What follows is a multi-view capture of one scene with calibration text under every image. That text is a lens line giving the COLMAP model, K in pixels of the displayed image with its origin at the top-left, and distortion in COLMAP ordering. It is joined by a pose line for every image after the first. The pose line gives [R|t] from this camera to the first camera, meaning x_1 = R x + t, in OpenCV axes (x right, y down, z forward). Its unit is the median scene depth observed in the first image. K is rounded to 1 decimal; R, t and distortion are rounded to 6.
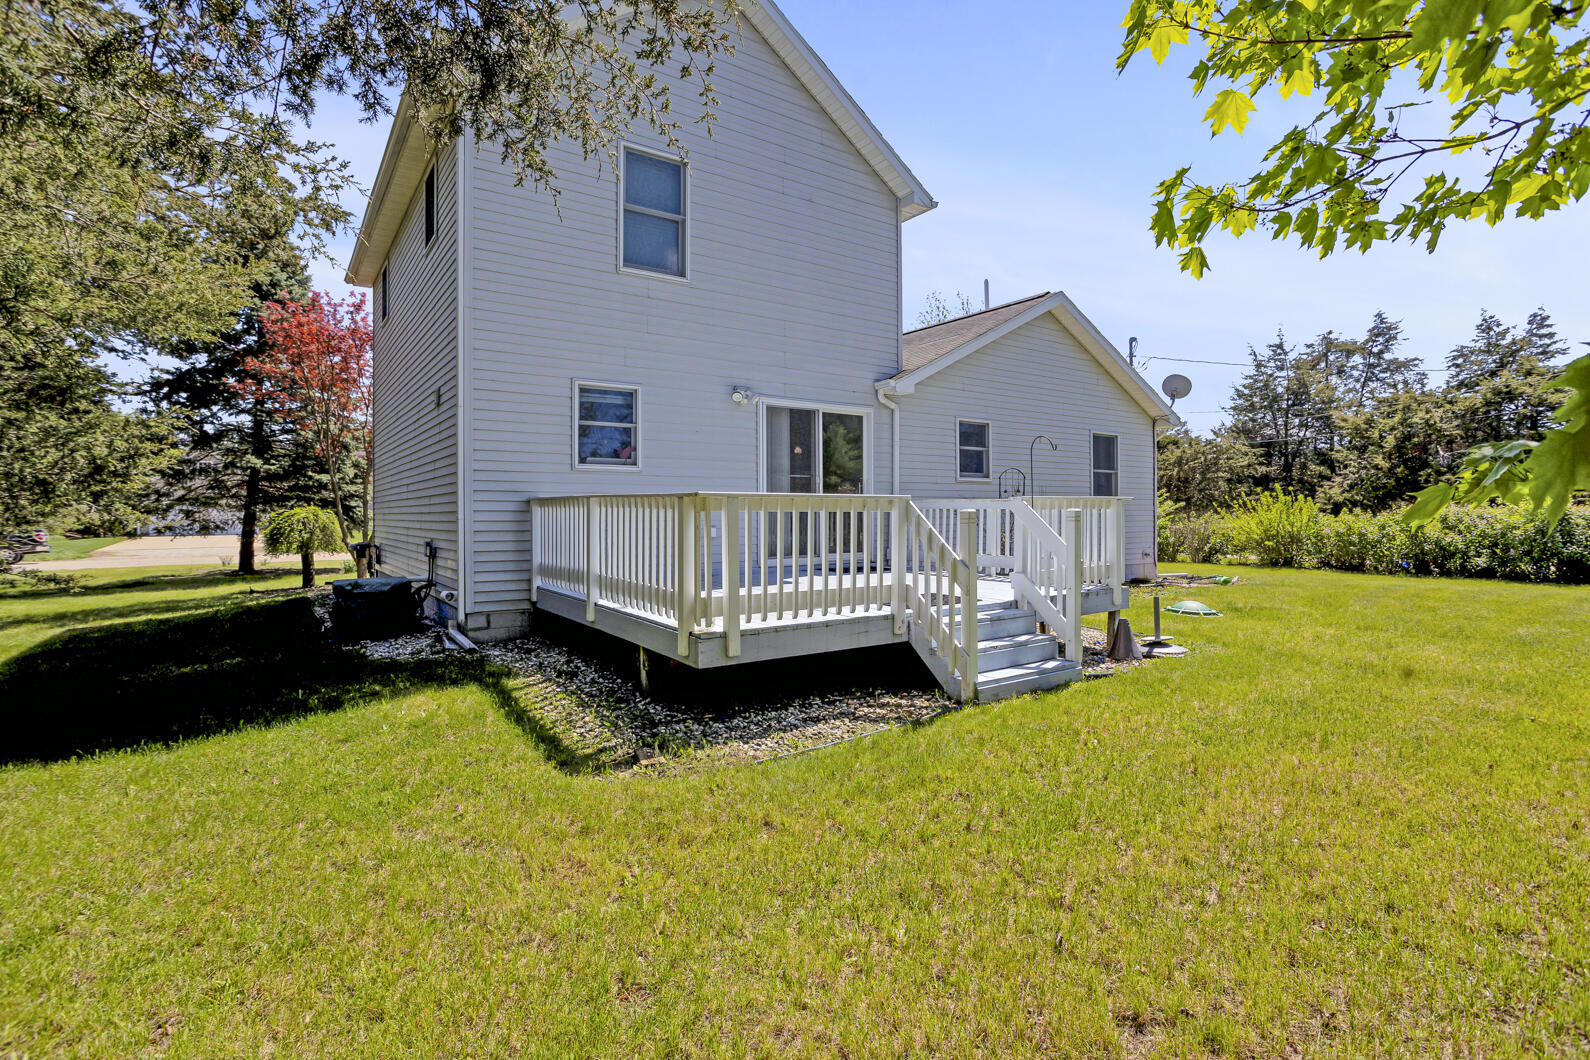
lens RADIAL K [[772.5, 0, 795.0], [0, 772.5, 530.0], [0, 0, 1]] dist [-0.000133, -0.000237]
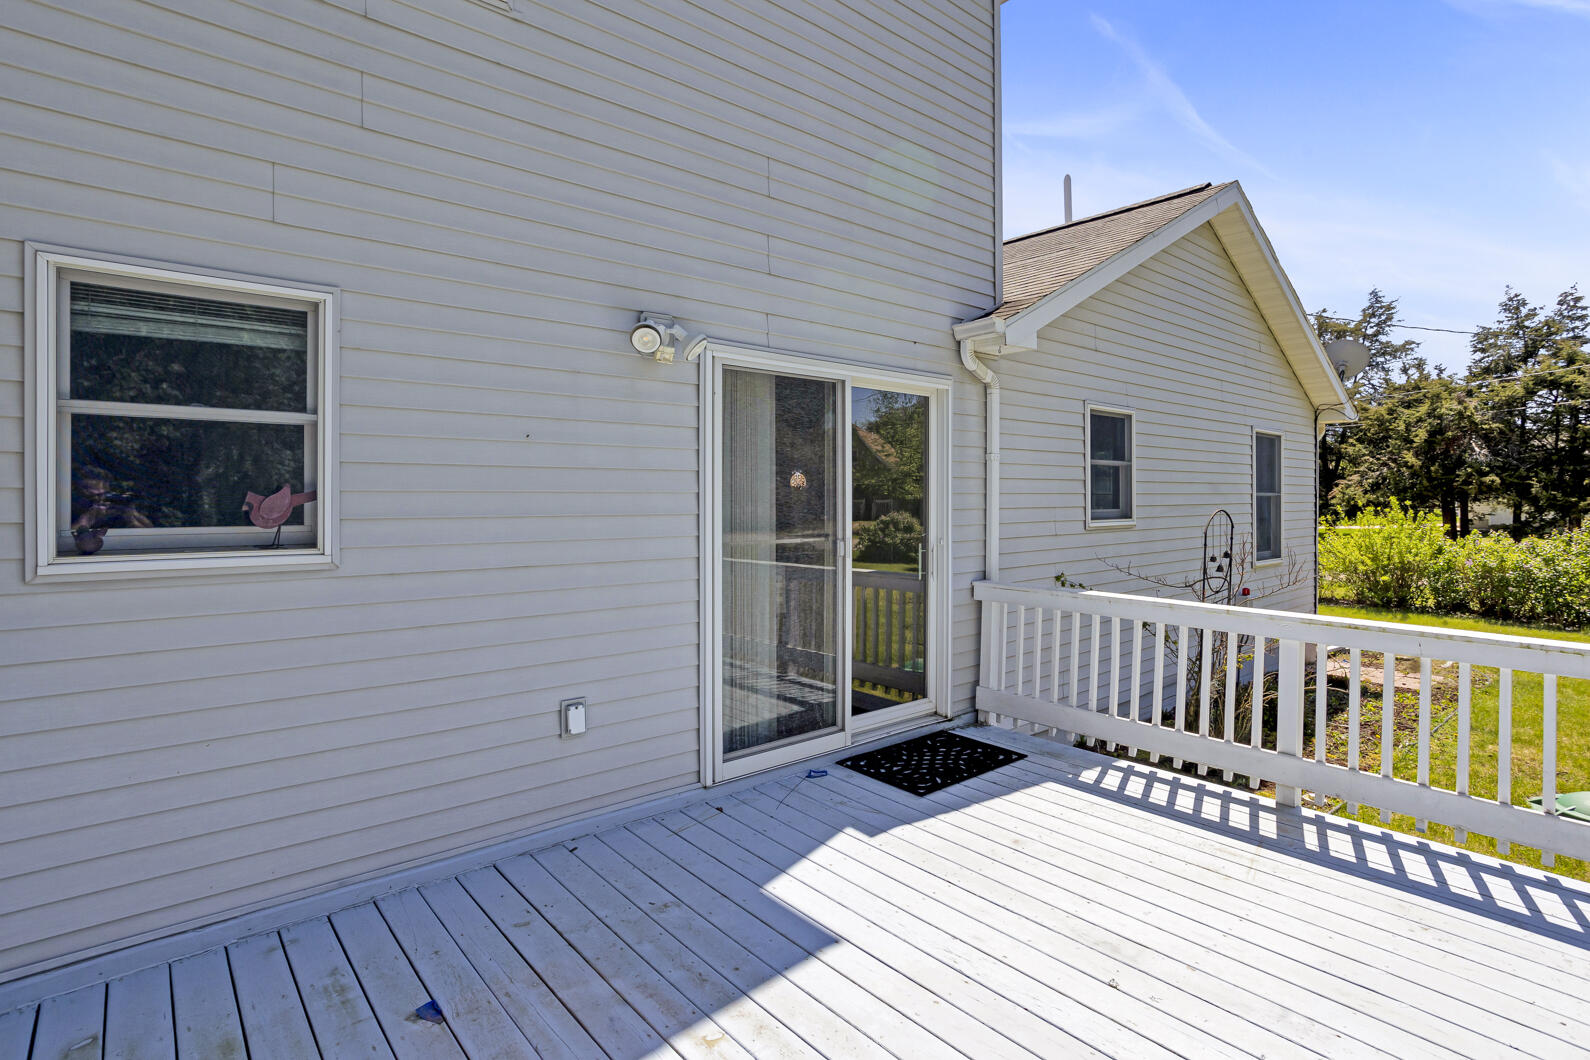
lens RADIAL K [[793.5, 0, 796.7], [0, 793.5, 506.0], [0, 0, 1]] dist [0.000074, 0.000471]
pose [[0.994673, 0.002836, 0.103039, -0.022094], [-0.002157, 0.999975, -0.006694, -0.047677], [-0.103056, 0.006437, 0.994655, 0.323398]]
